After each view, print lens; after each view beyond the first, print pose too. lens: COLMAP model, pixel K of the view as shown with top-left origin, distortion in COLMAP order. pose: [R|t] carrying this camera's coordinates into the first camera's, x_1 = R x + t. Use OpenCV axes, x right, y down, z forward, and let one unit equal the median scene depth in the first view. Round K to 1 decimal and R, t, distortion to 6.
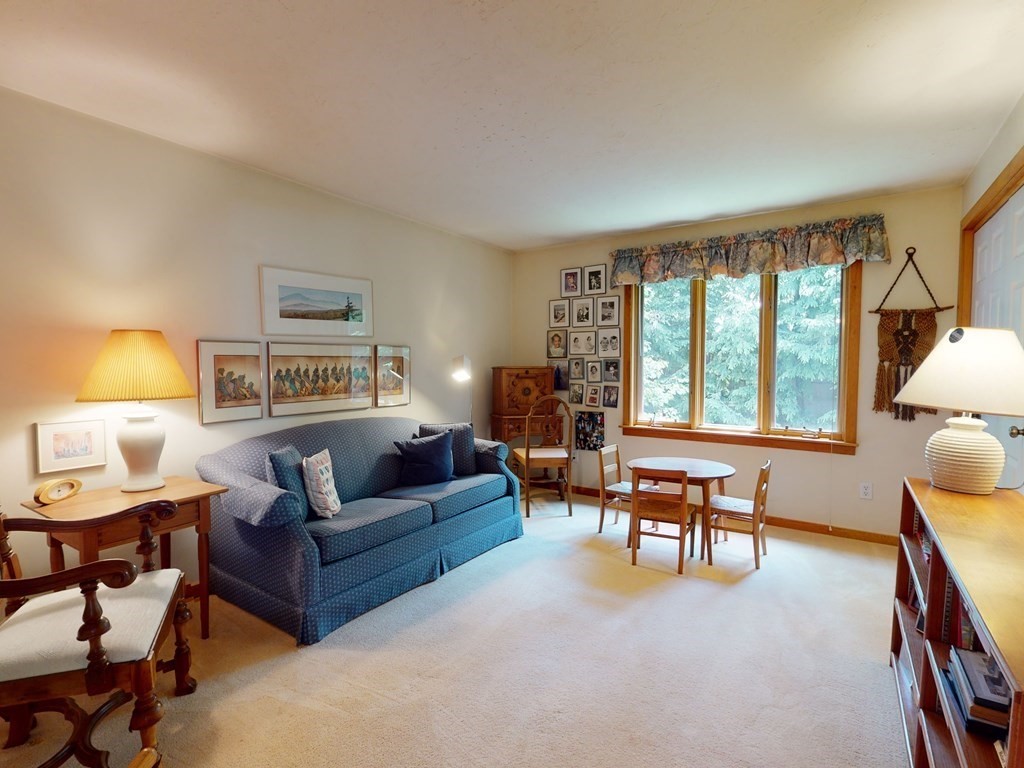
lens RADIAL K [[505.7, 0, 492.2], [0, 505.7, 386.3], [0, 0, 1]] dist [0.001986, 0.000169]
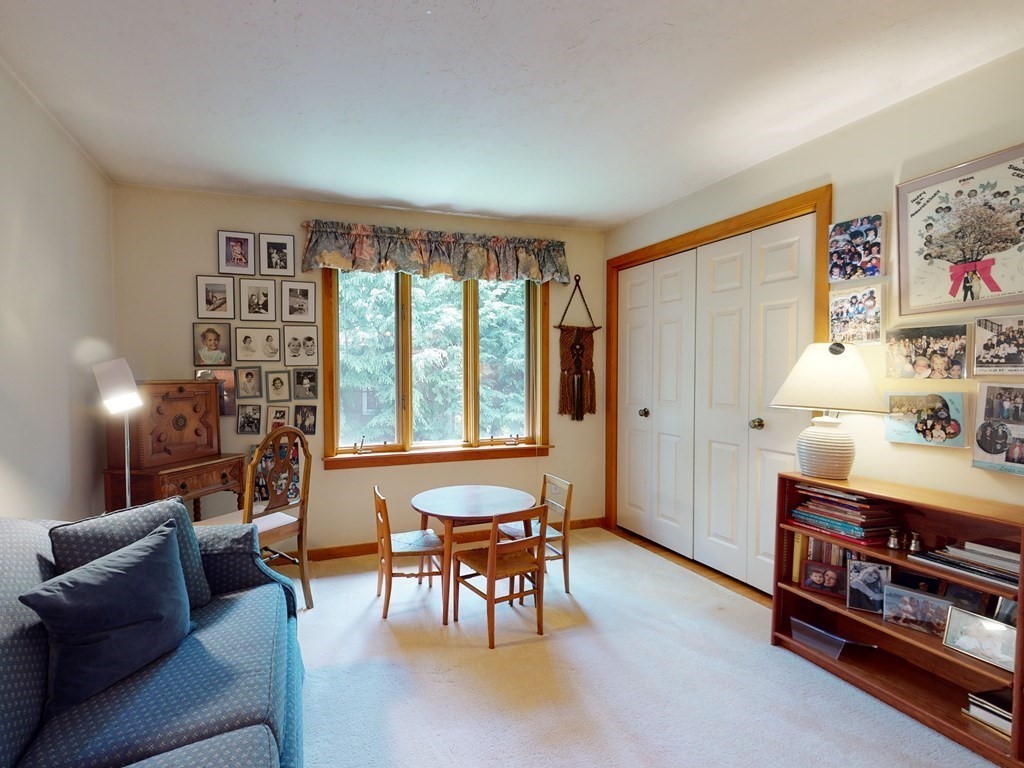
lens RADIAL K [[505.7, 0, 492.2], [0, 505.7, 386.3], [0, 0, 1]] dist [0.001986, 0.000169]
pose [[0.588112, -0.025266, 0.808385, -0.195373], [0.042413, 0.999100, 0.000371, -0.016660], [-0.807667, 0.034068, 0.588654, 0.357102]]
